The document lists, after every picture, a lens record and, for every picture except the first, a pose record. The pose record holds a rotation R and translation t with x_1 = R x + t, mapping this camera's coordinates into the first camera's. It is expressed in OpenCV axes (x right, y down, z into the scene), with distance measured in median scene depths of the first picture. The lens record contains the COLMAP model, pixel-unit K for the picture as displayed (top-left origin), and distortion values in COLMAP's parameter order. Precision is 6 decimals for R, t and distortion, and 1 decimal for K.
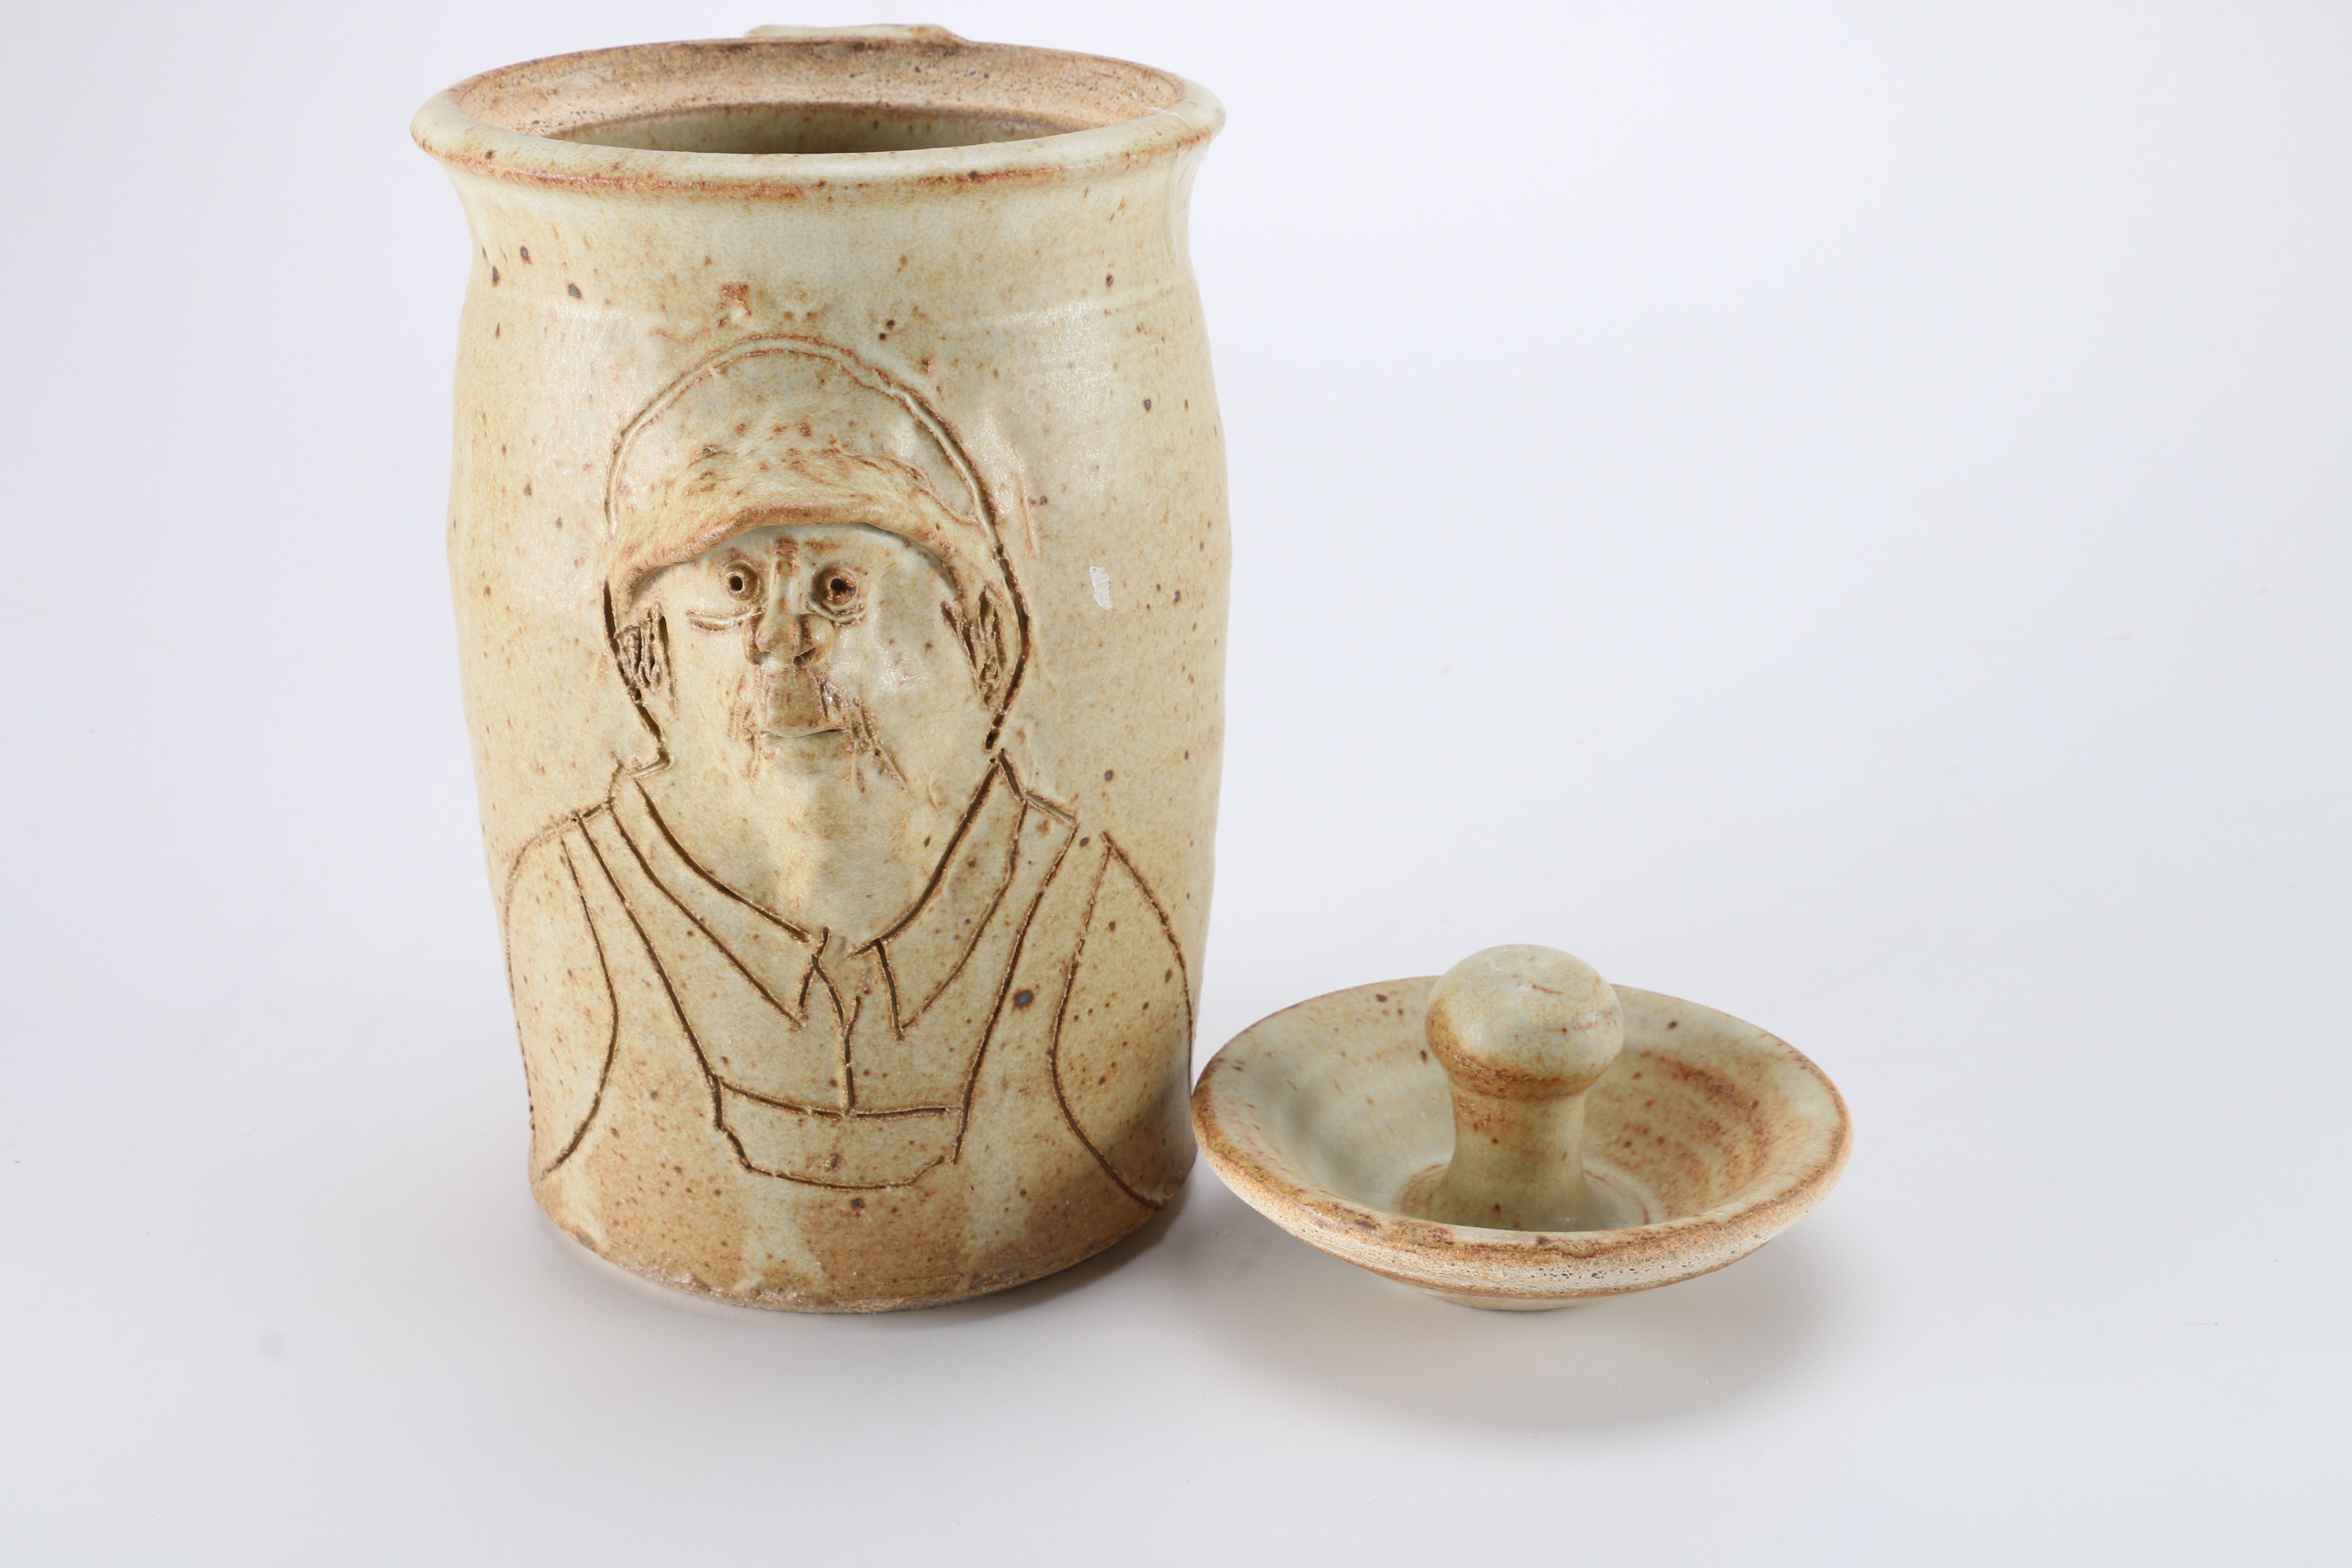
lens RADIAL K [[3240.6, 0, 1176.0], [0, 3240.6, 784.0], [0, 0, 1]] dist [-0.022277, 0.048570]
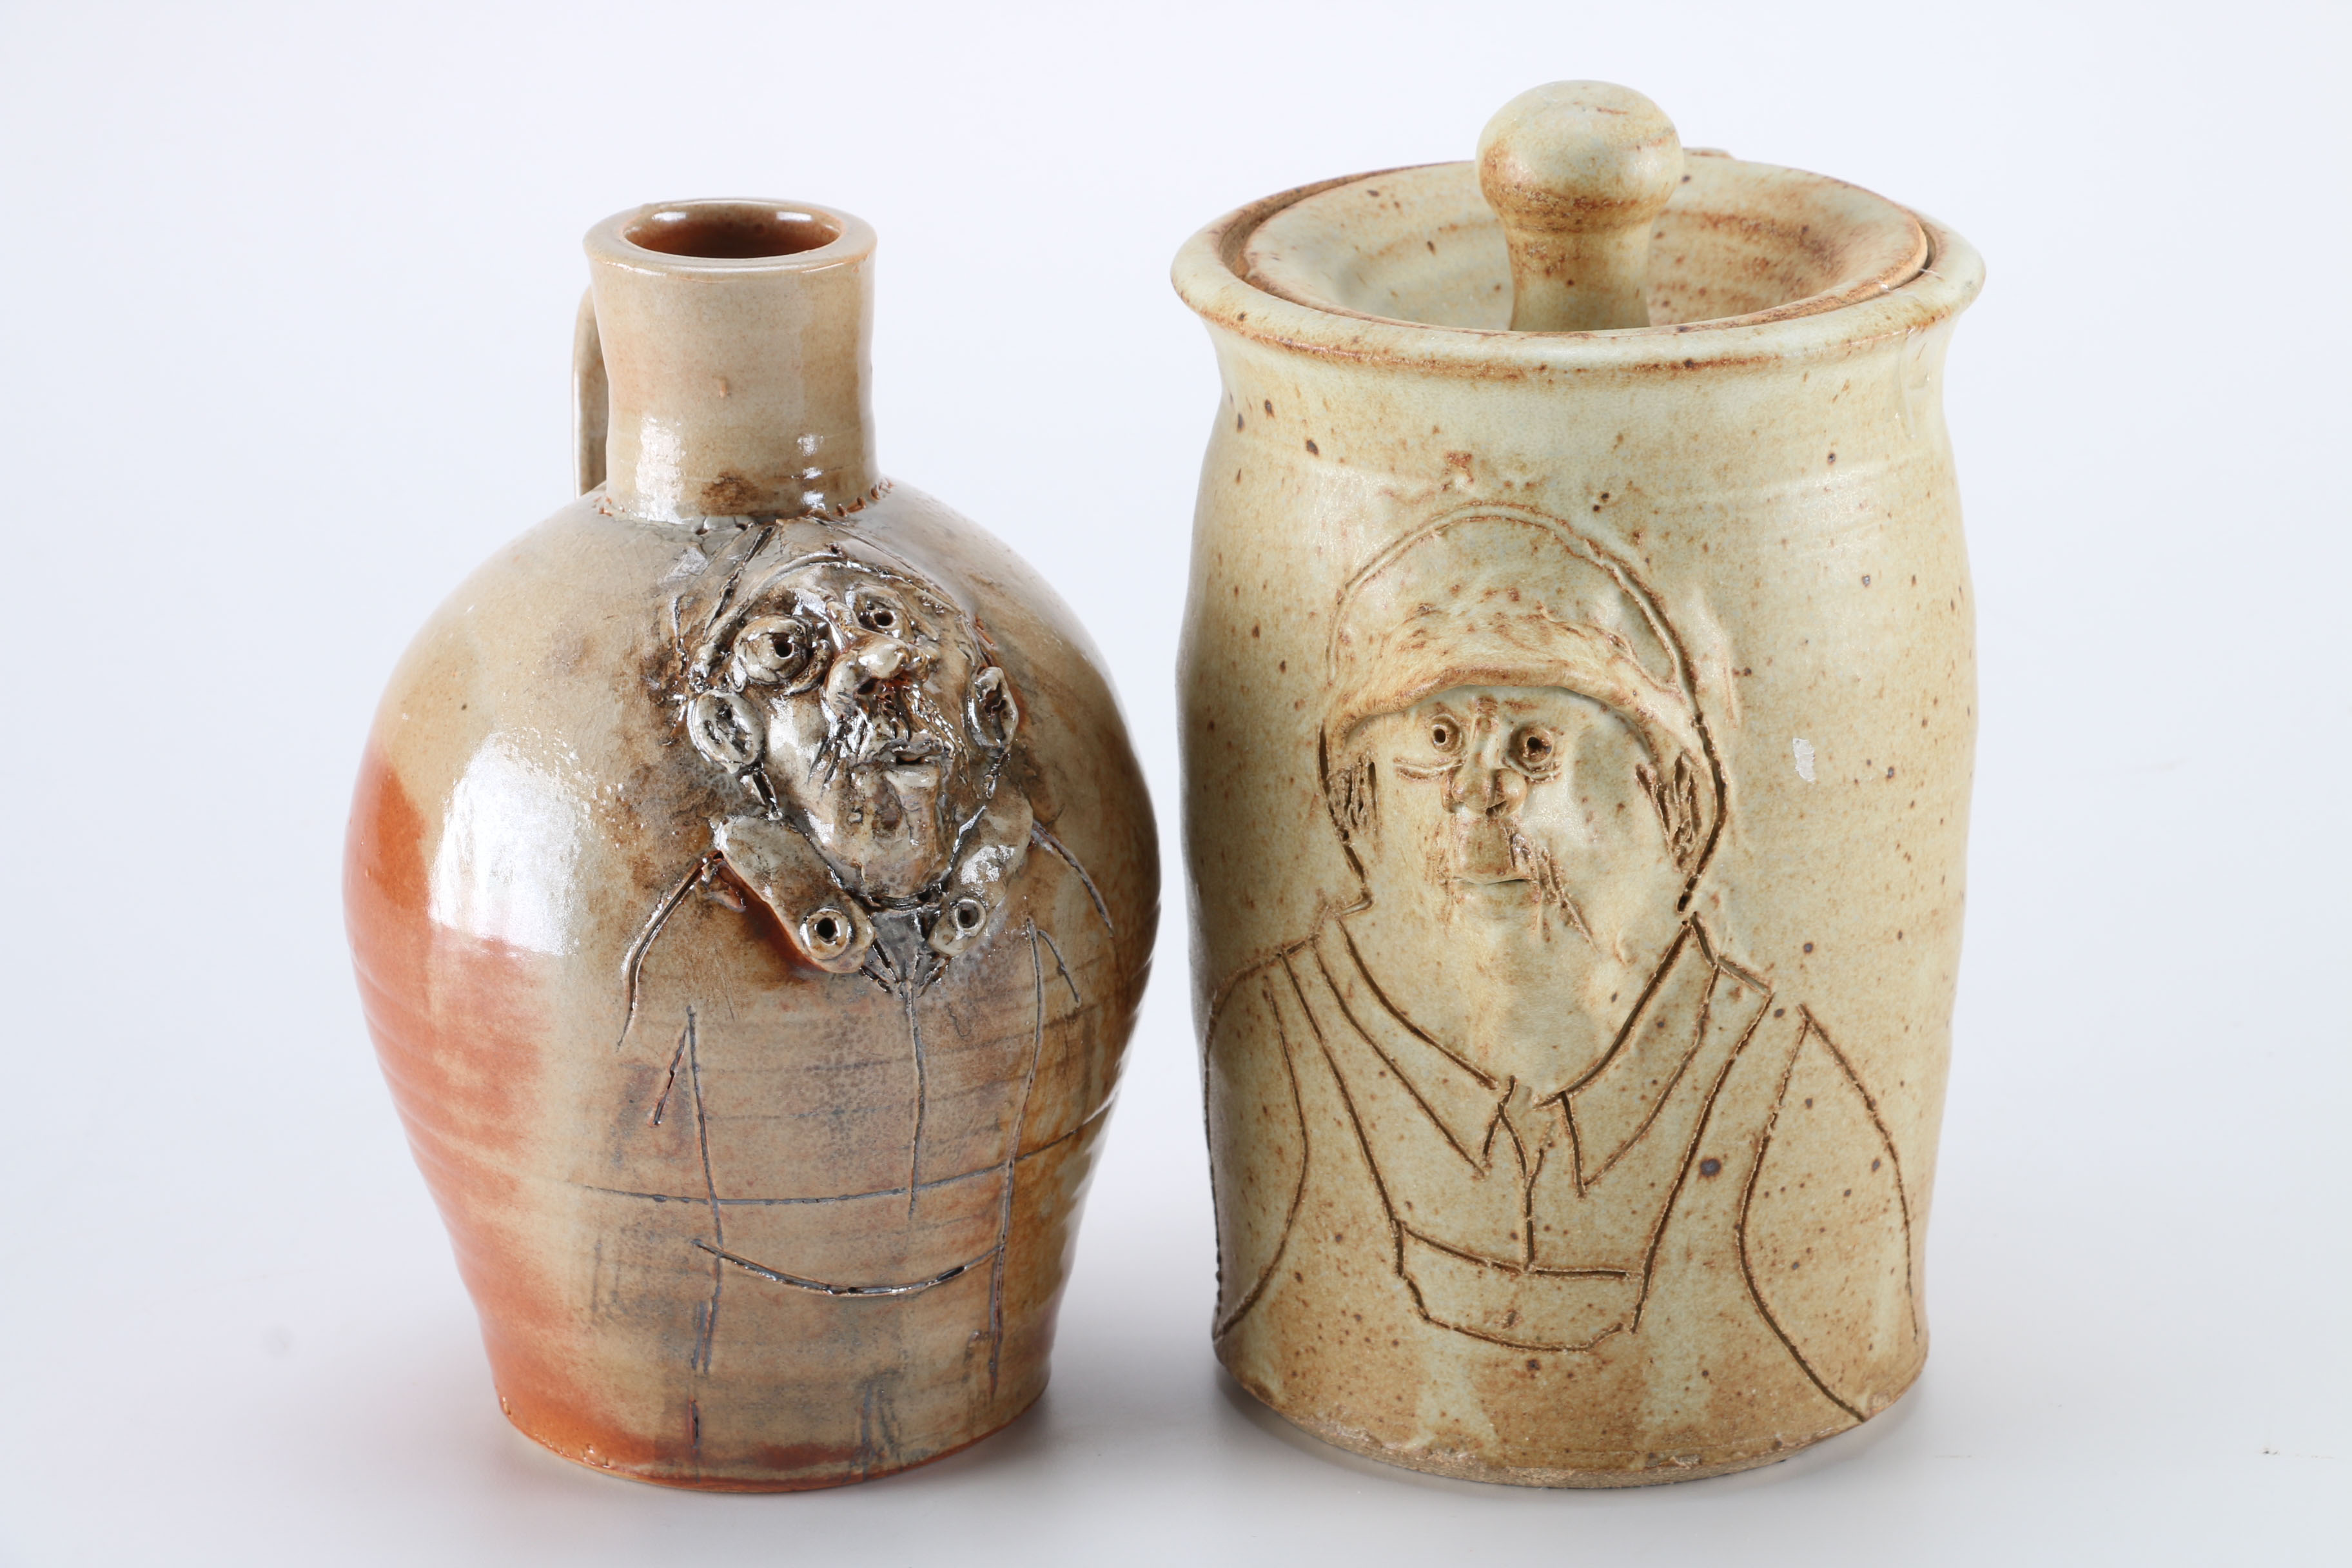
lens RADIAL K [[7252.9, 0, 1176.0], [0, 7252.9, 784.0], [0, 0, 1]] dist [-0.026049, -0.090467]
pose [[0.974355, 0.061860, -0.216346, 0.276259], [-0.071870, 0.996663, -0.038704, 0.048675], [0.213230, 0.053261, 0.975549, -1.250084]]
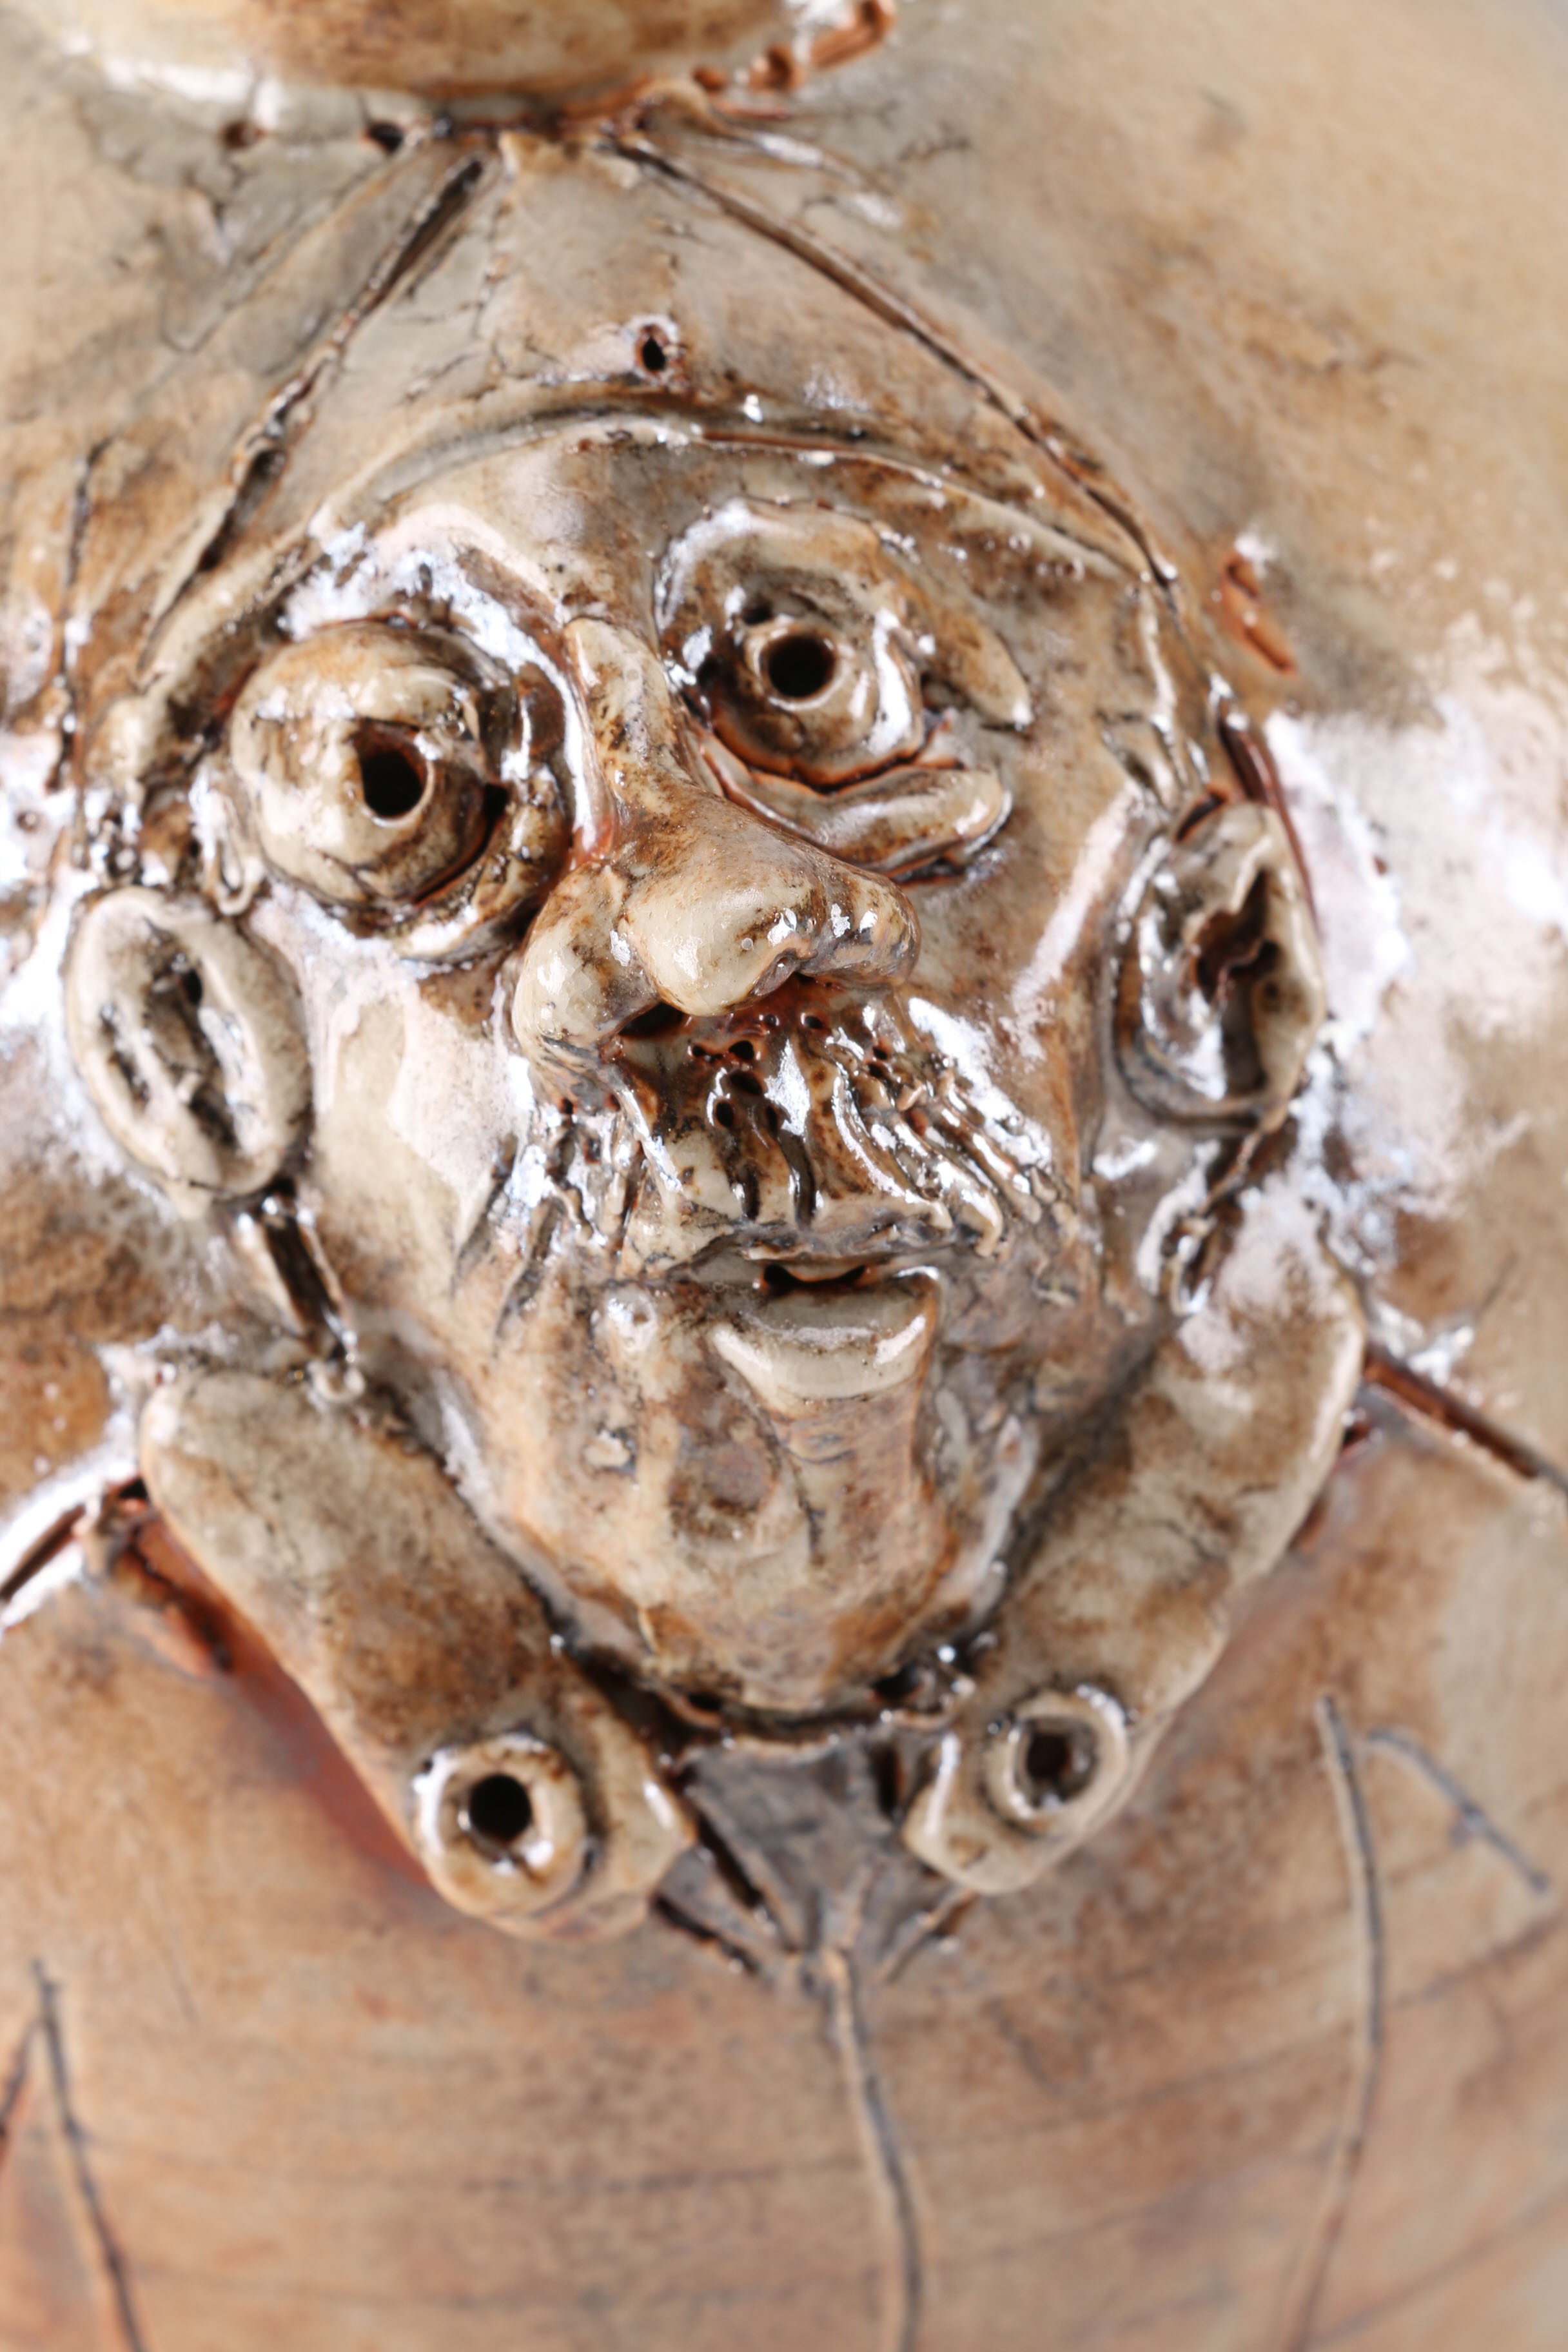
lens RADIAL K [[14507.2, 0, 784.0], [0, 14507.2, 1176.0], [0, 0, 1]] dist [-0.181152, -18.993818]
pose [[0.877399, 0.264337, -0.400370, 0.181051], [-0.106747, 0.921163, 0.374250, -0.485603], [0.467734, -0.285628, 0.836446, -0.080227]]
